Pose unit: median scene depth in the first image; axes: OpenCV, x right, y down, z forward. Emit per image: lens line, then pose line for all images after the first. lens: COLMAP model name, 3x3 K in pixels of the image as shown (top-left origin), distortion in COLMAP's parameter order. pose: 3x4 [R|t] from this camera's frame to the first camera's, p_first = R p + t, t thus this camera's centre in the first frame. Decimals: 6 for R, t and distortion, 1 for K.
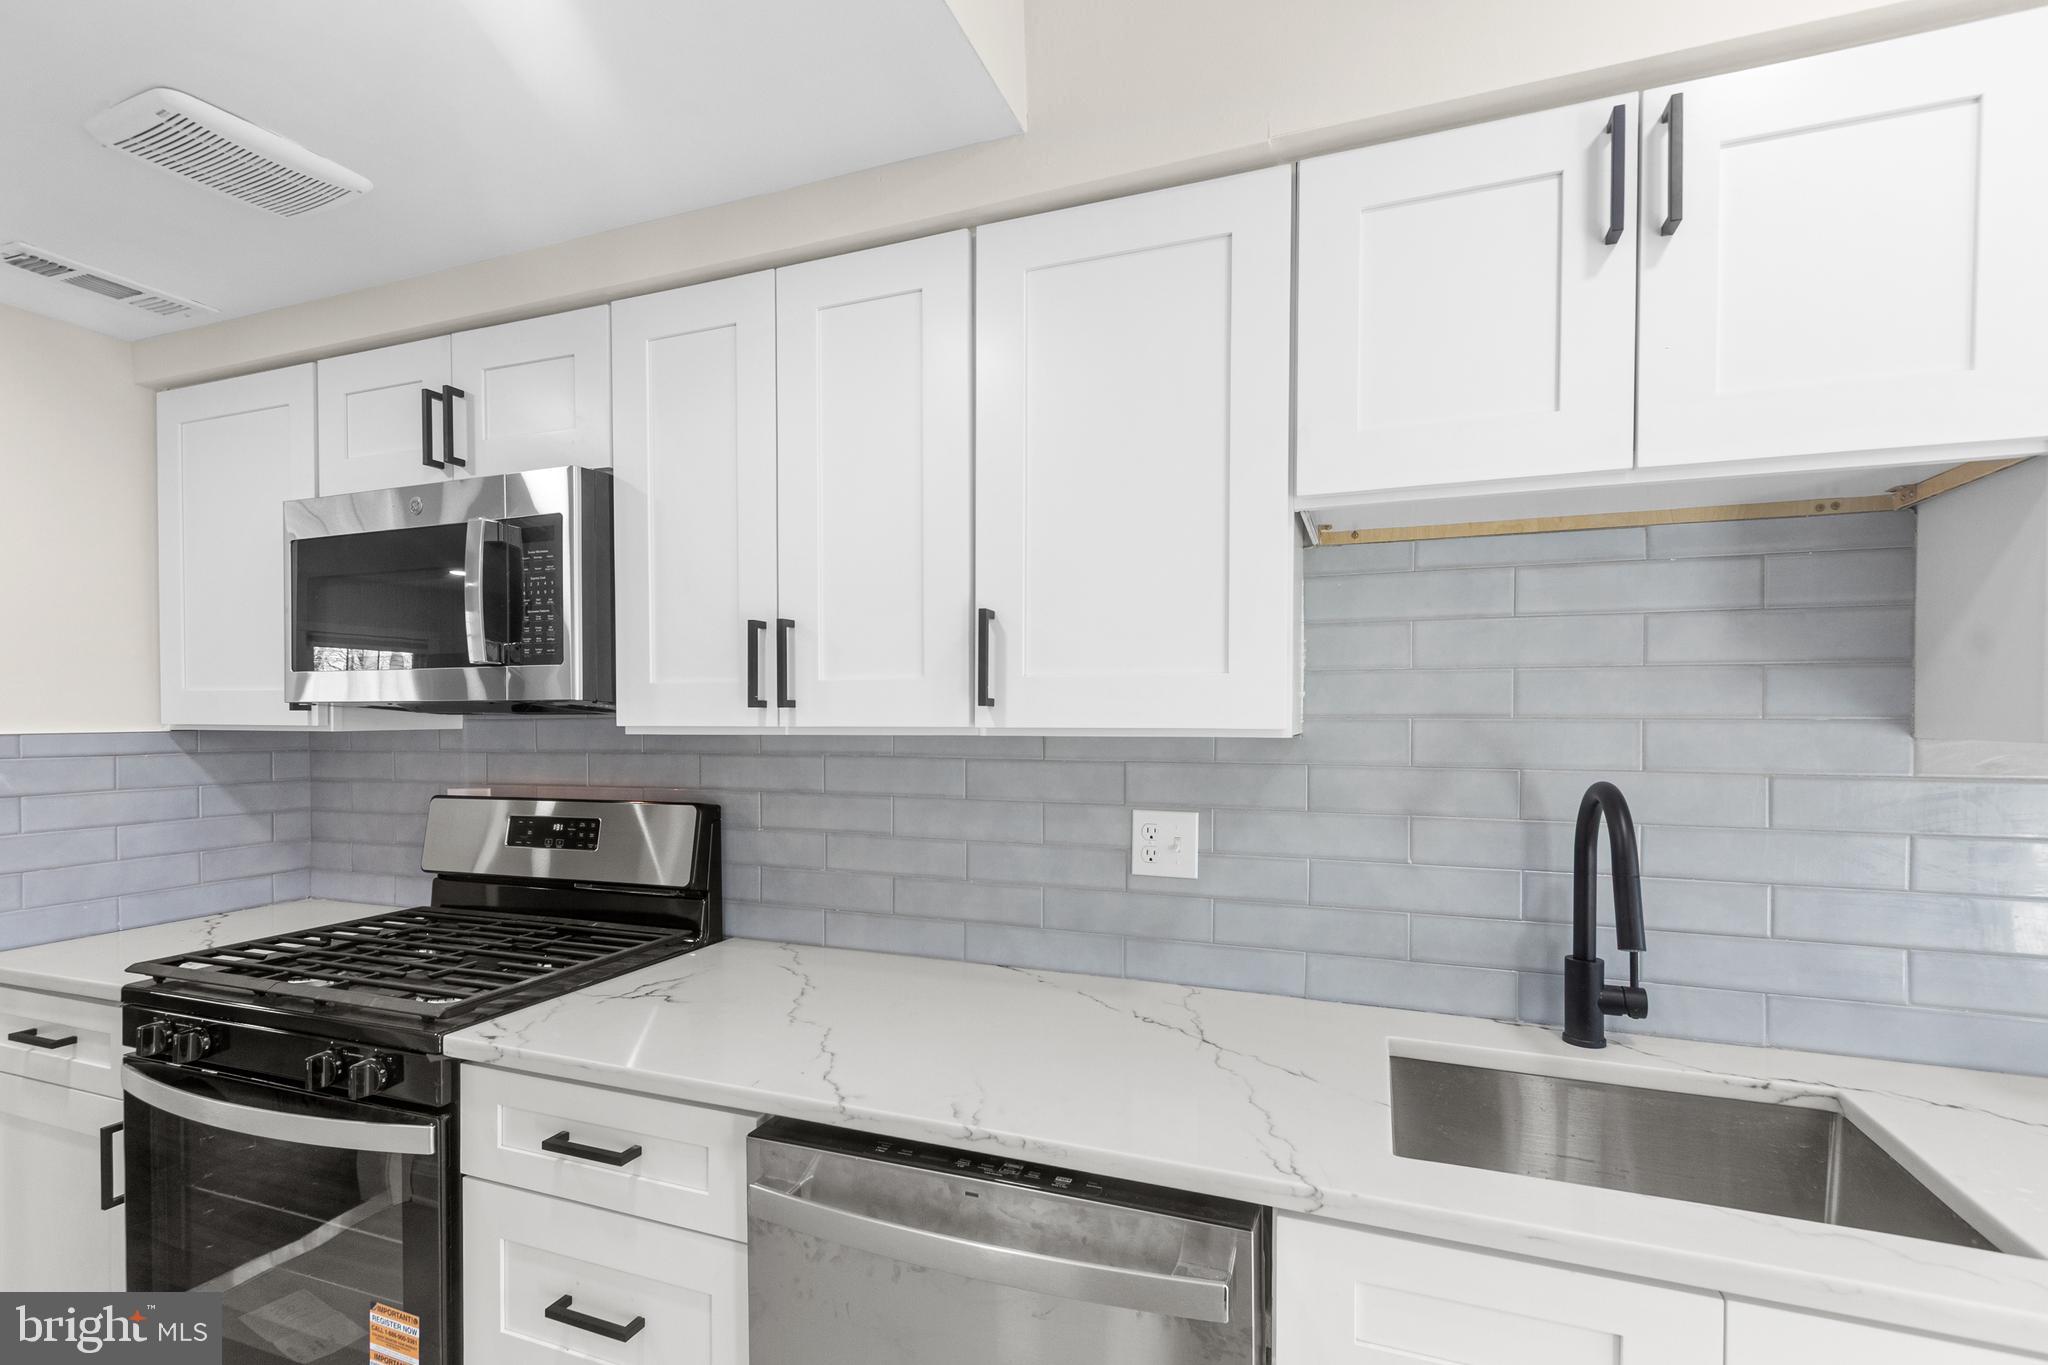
lens RADIAL K [[936.7, 0, 1016.8], [0, 936.7, 729.3], [0, 0, 1]] dist [0.017062, -0.005744]
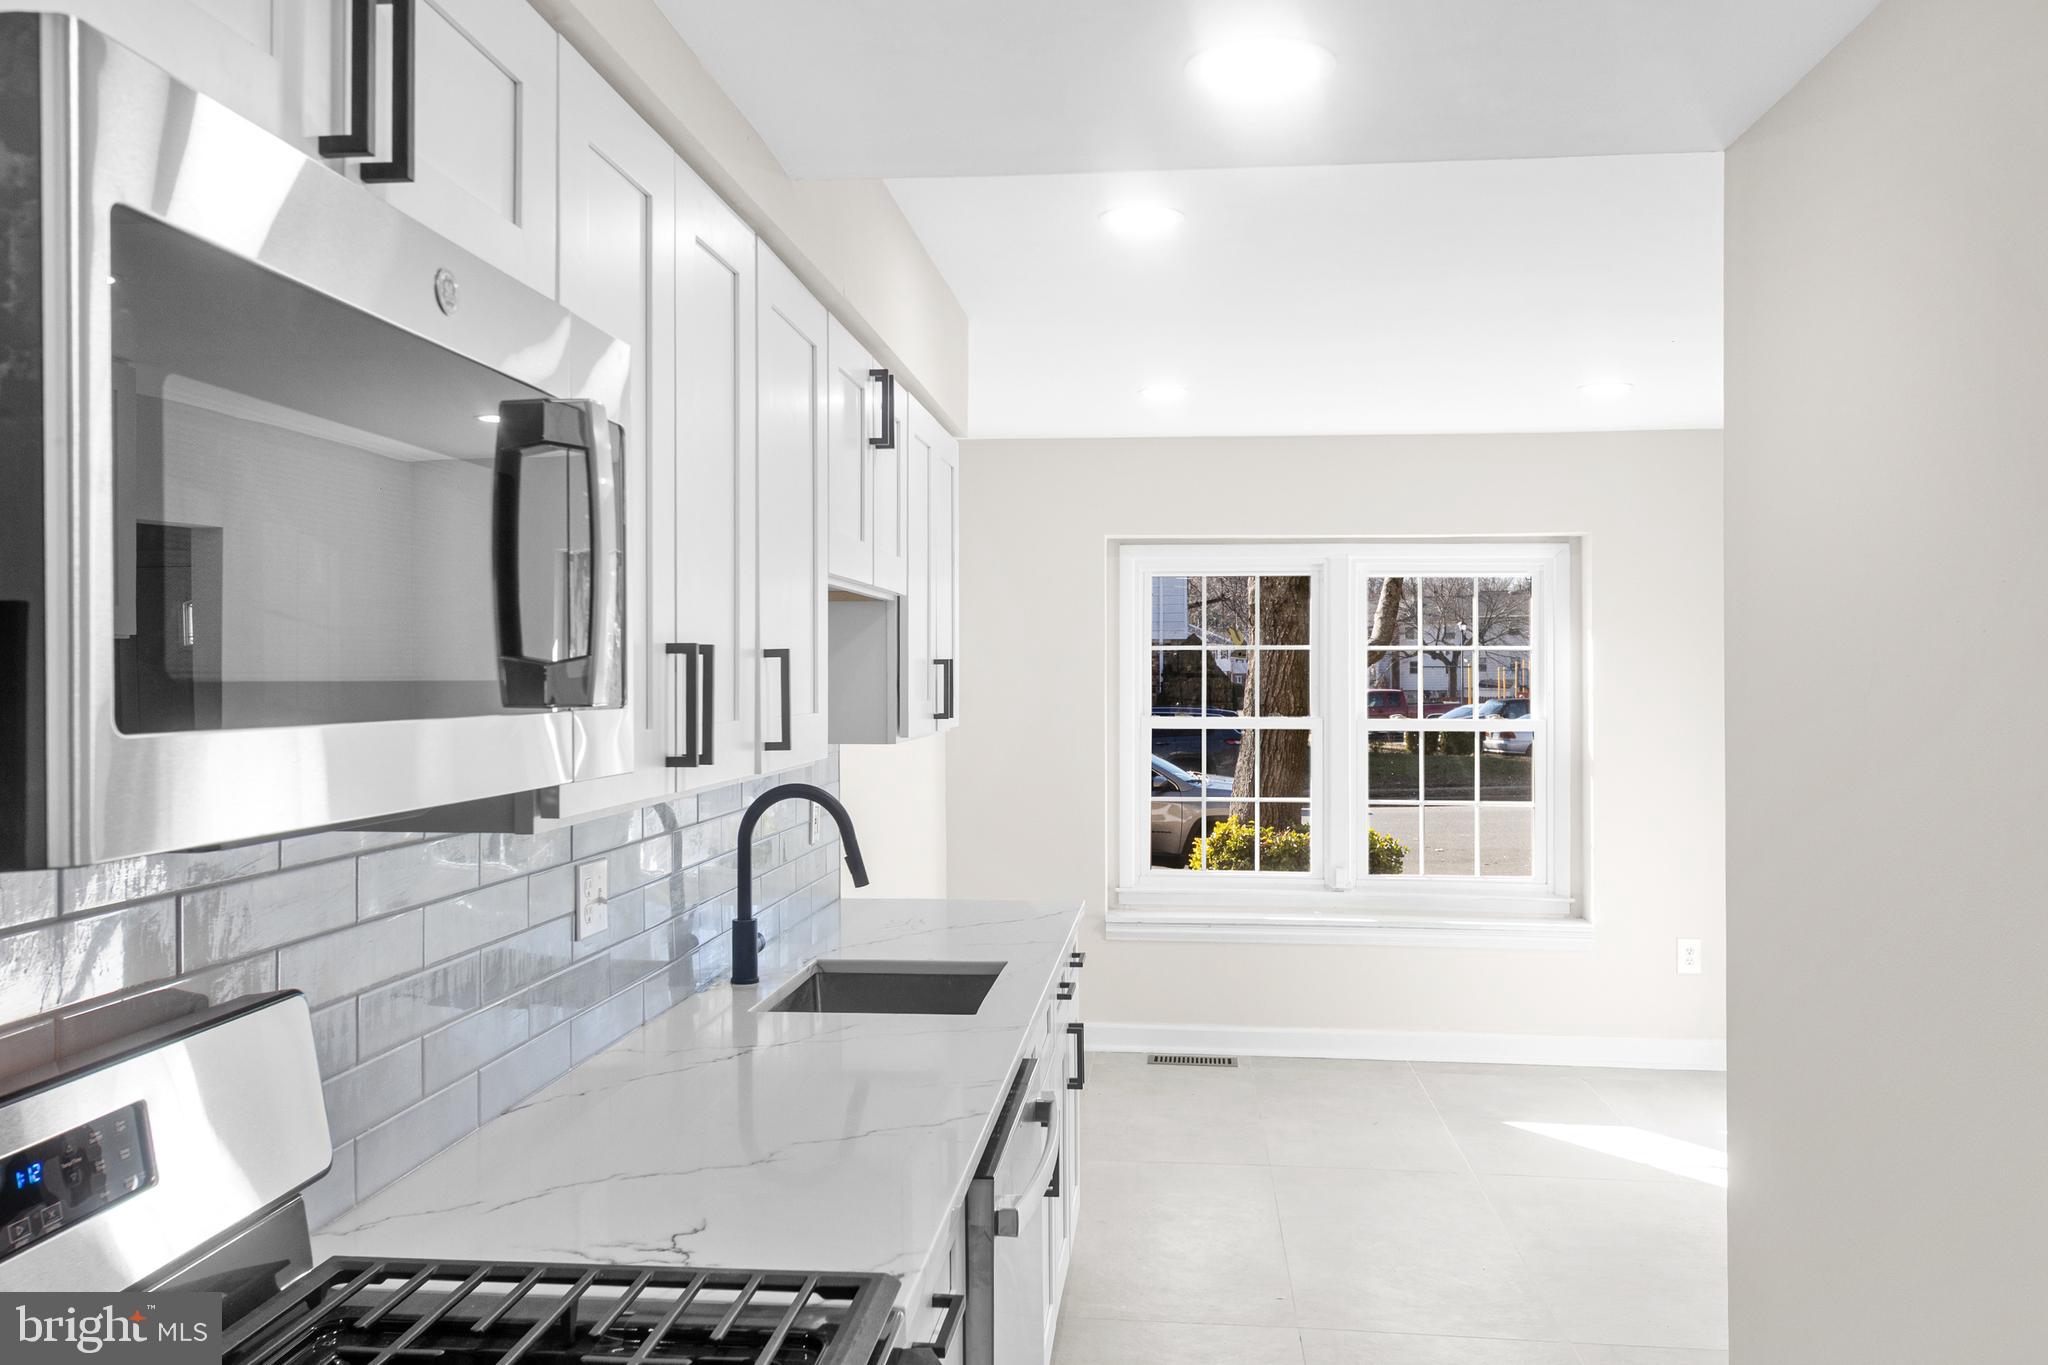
lens RADIAL K [[1607.0, 0, 1024.0], [0, 1607.0, 682.5], [0, 0, 1]] dist [0.007521, 0.003599]
pose [[-0.265884, -0.003554, 0.963998, -1.414734], [0.014770, 0.999861, 0.007760, -0.086501], [-0.963892, 0.016302, -0.265795, 1.015689]]
